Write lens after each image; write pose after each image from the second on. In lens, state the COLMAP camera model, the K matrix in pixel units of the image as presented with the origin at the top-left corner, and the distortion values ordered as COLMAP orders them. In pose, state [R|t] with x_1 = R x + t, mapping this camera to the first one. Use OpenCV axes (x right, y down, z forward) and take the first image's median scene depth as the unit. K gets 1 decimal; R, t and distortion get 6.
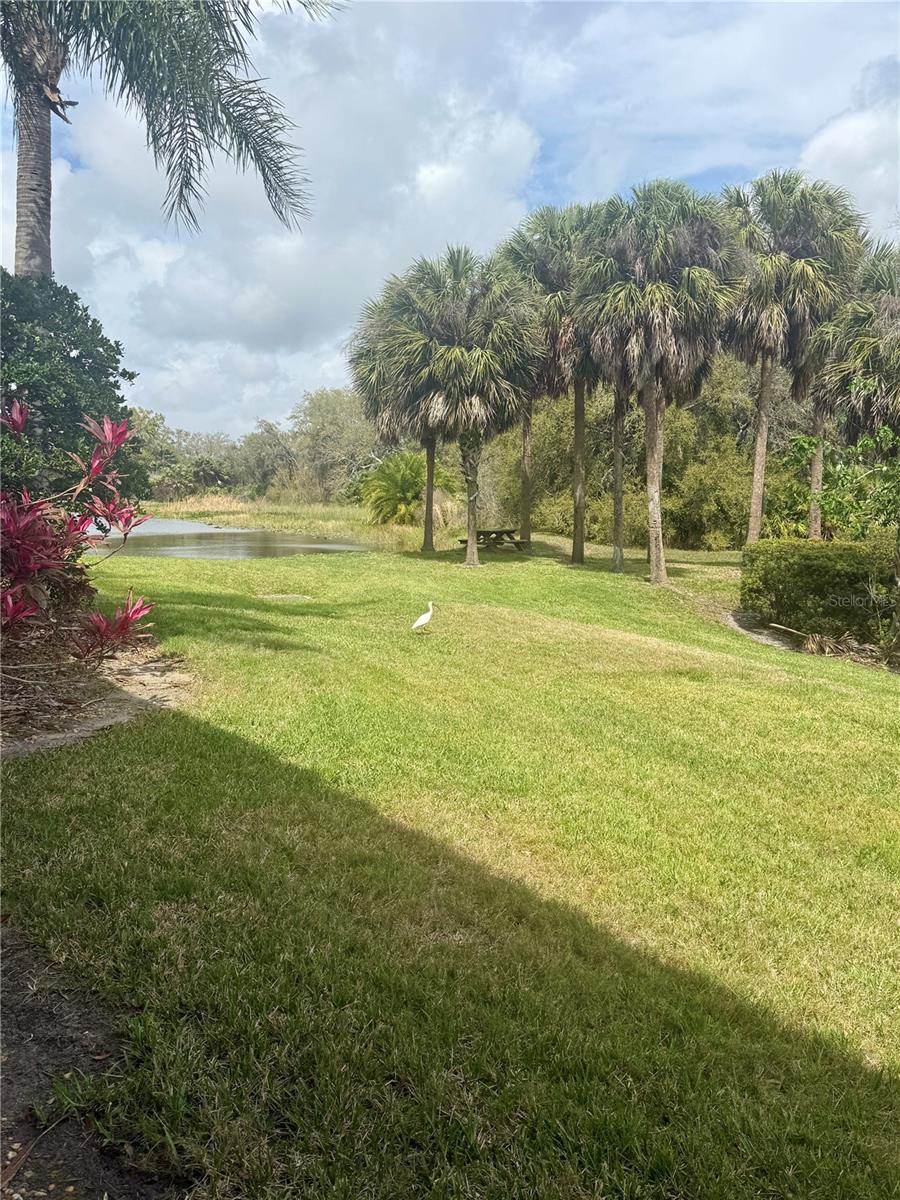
lens RADIAL K [[1039.1, 0, 450.0], [0, 1039.1, 600.0], [0, 0, 1]] dist [0.204464, -0.373822]
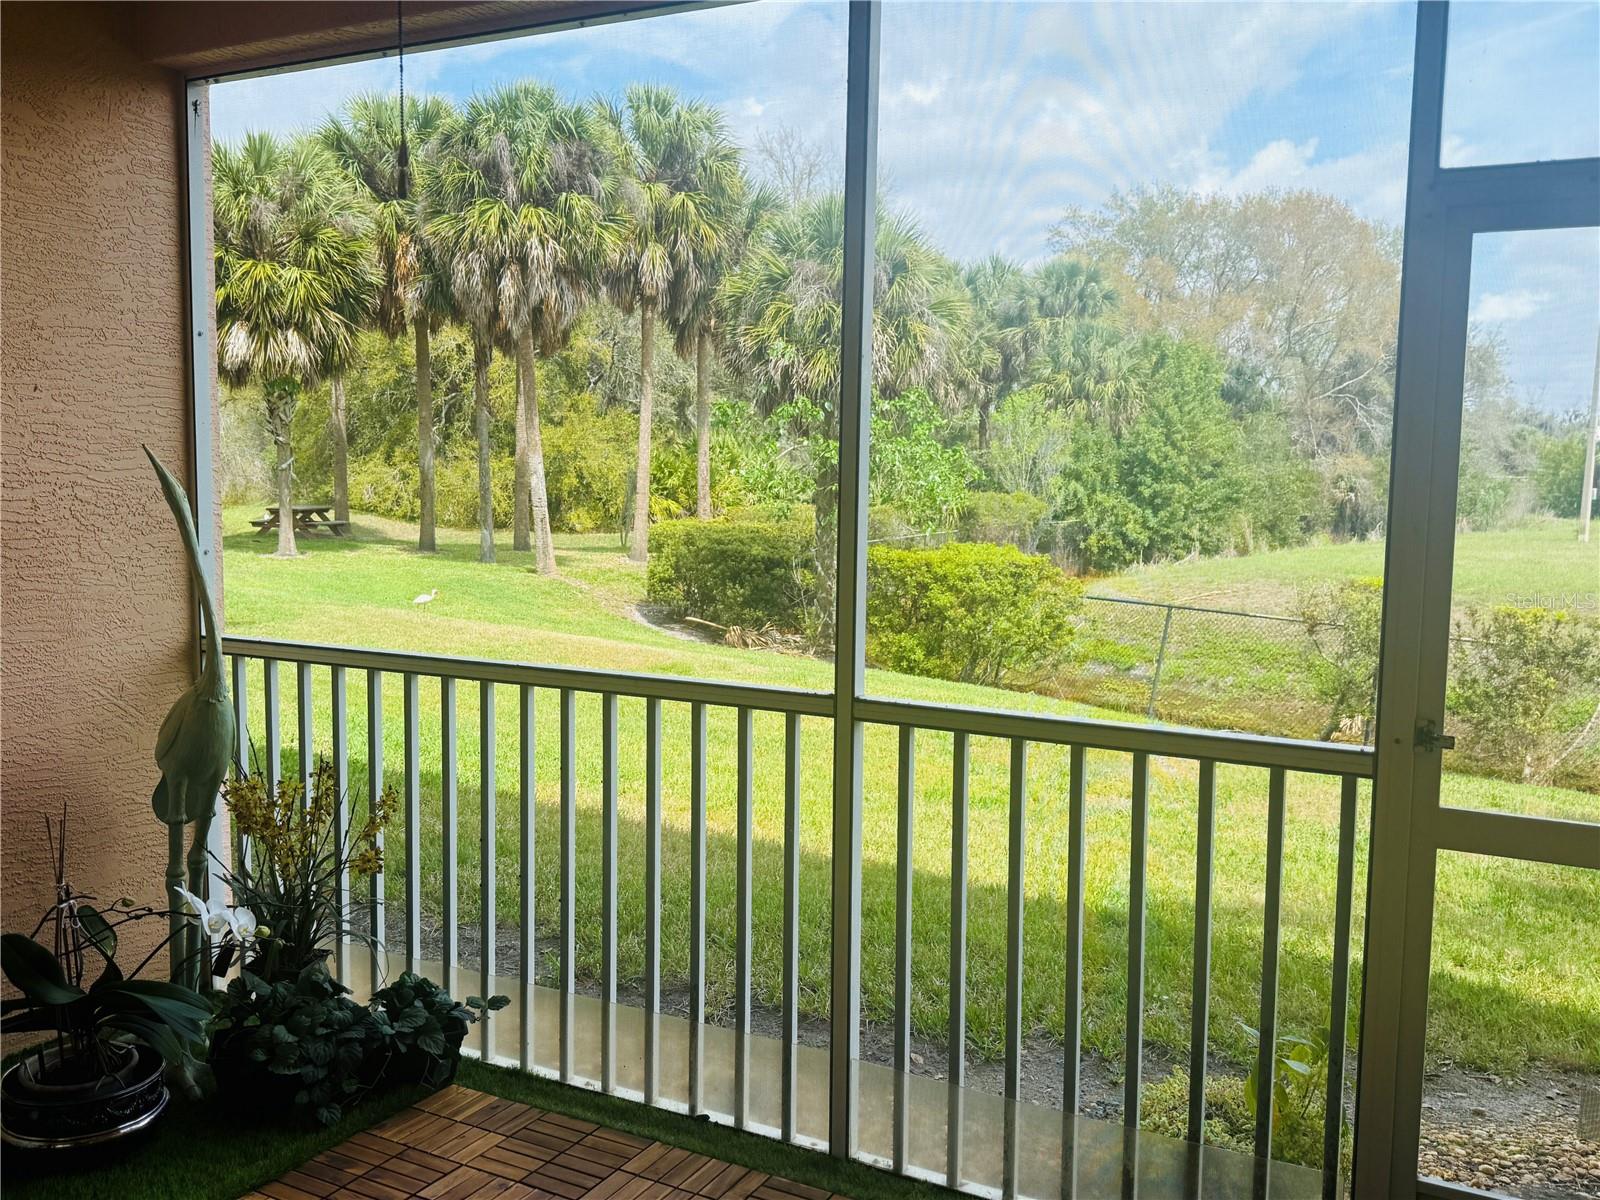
lens RADIAL K [[1387.9, 0, 809.5], [0, 1387.9, 607.1], [0, 0, 1]] dist [0.204332, -0.415753]
pose [[0.901160, -0.035325, 0.432045, -0.094843], [0.032705, 0.999374, 0.013495, 0.001532], [-0.432251, 0.001969, 0.901751, -0.081223]]
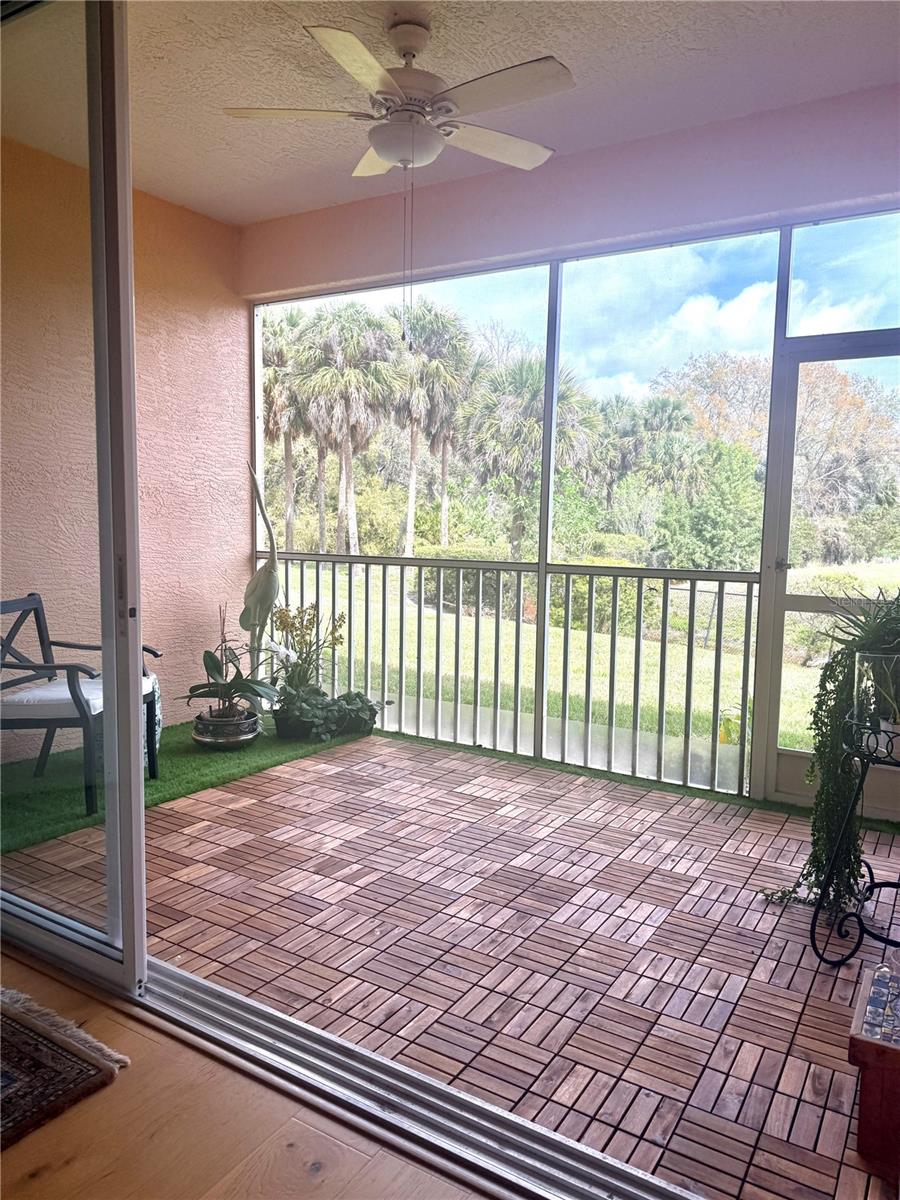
lens RADIAL K [[838.7, 0, 447.0], [0, 838.7, 606.4], [0, 0, 1]] dist [0.189501, -0.406512]
pose [[0.927600, -0.023477, 0.372836, -0.126712], [0.022038, 0.999724, 0.008120, 0.020070], [-0.372924, 0.000684, 0.927862, -0.132649]]
